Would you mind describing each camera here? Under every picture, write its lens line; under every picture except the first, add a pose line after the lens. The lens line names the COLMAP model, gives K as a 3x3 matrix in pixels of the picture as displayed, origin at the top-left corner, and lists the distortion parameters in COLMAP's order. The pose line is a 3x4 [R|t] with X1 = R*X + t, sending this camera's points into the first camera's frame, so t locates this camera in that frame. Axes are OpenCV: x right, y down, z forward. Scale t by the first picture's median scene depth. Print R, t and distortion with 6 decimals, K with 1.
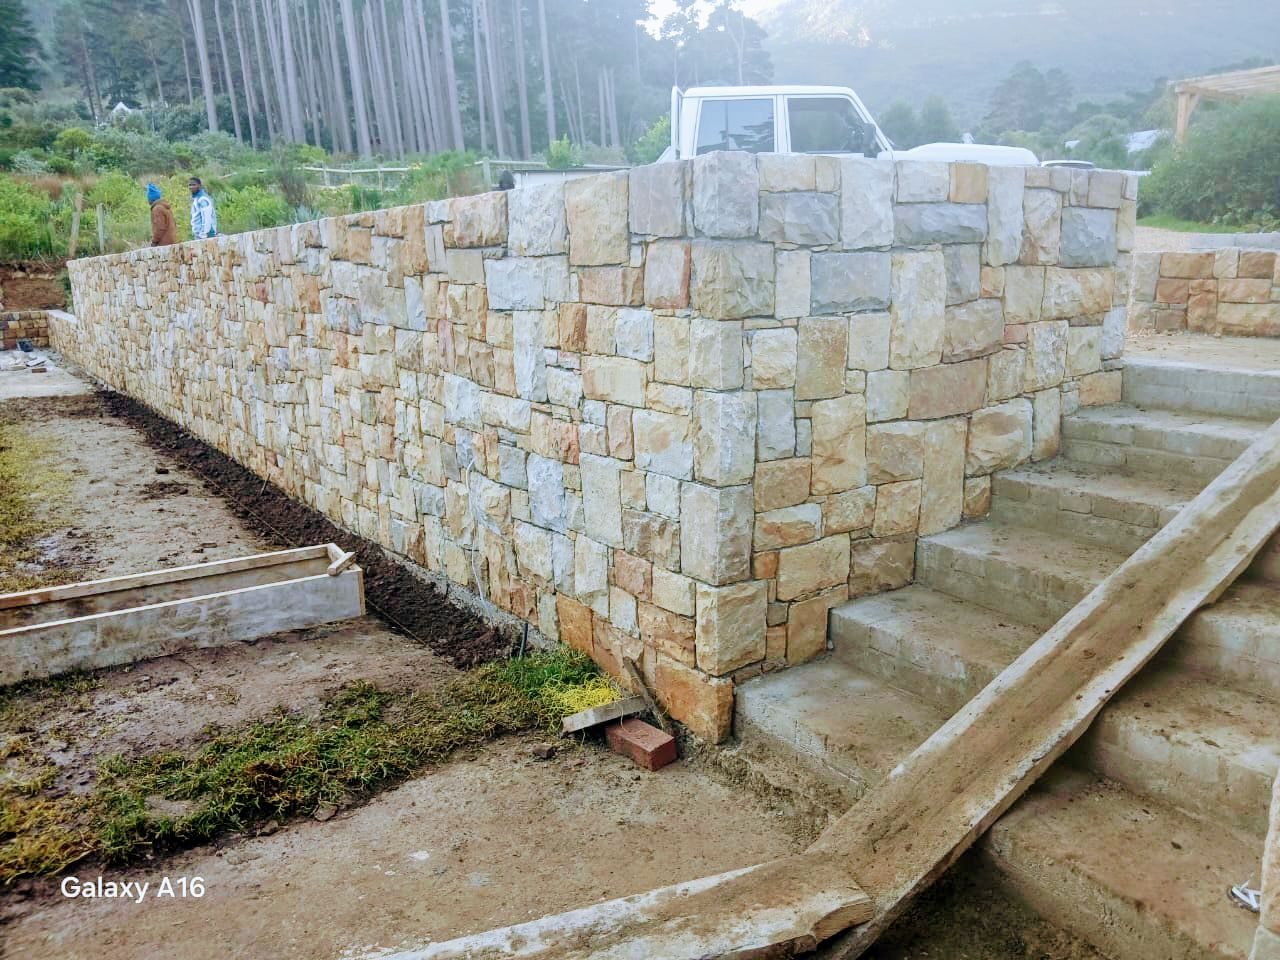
lens RADIAL K [[952.4, 0, 640.0], [0, 952.4, 480.0], [0, 0, 1]] dist [0.108659, -0.199918]
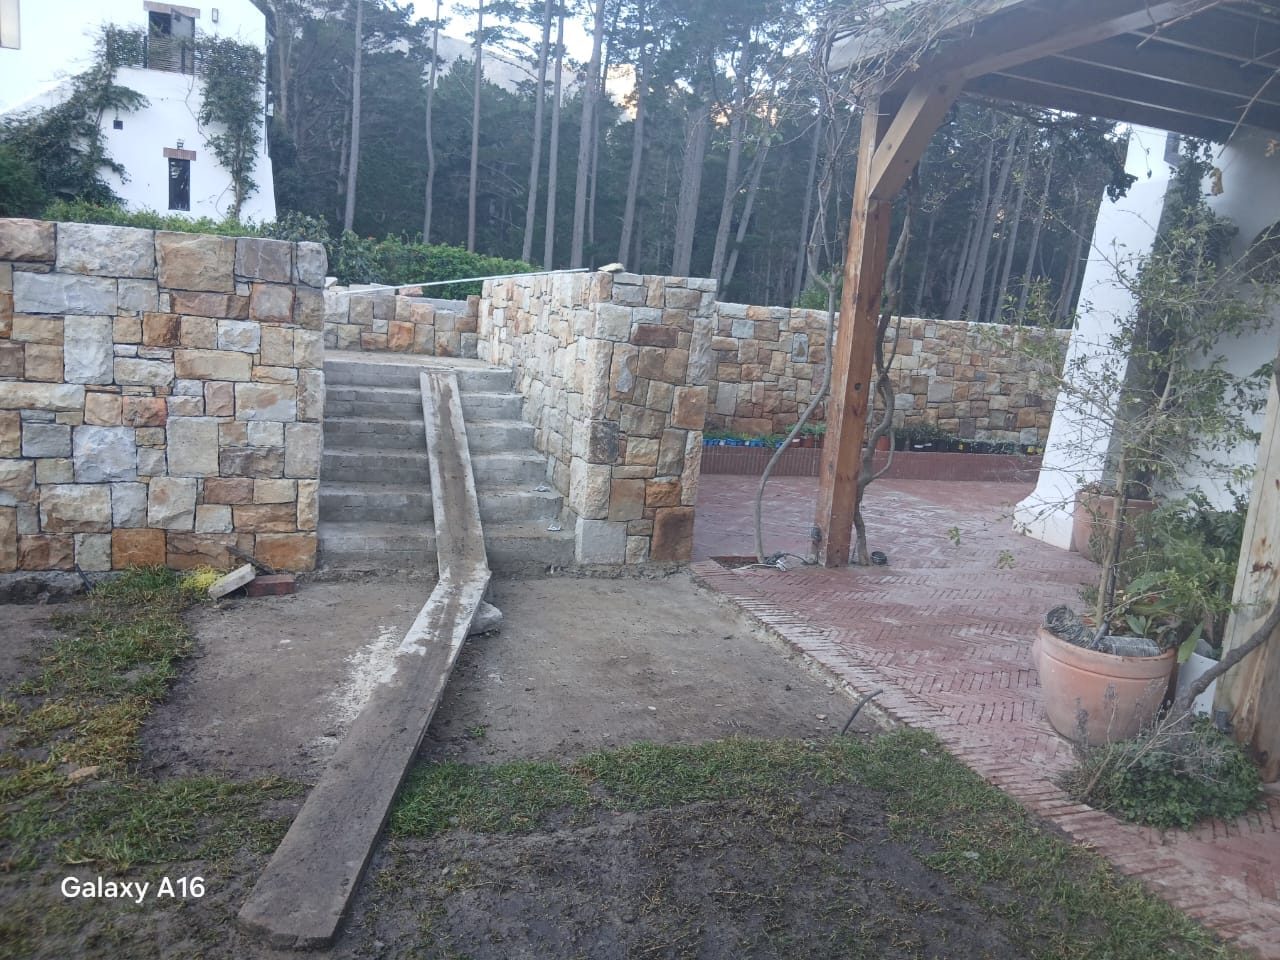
lens RADIAL K [[952.4, 0, 640.0], [0, 952.4, 480.0], [0, 0, 1]] dist [0.108659, -0.199918]
pose [[0.272131, -0.116858, 0.955138, -1.338825], [0.129289, 0.988039, 0.084047, 0.036864], [-0.953535, 0.100617, 0.283985, -0.087354]]
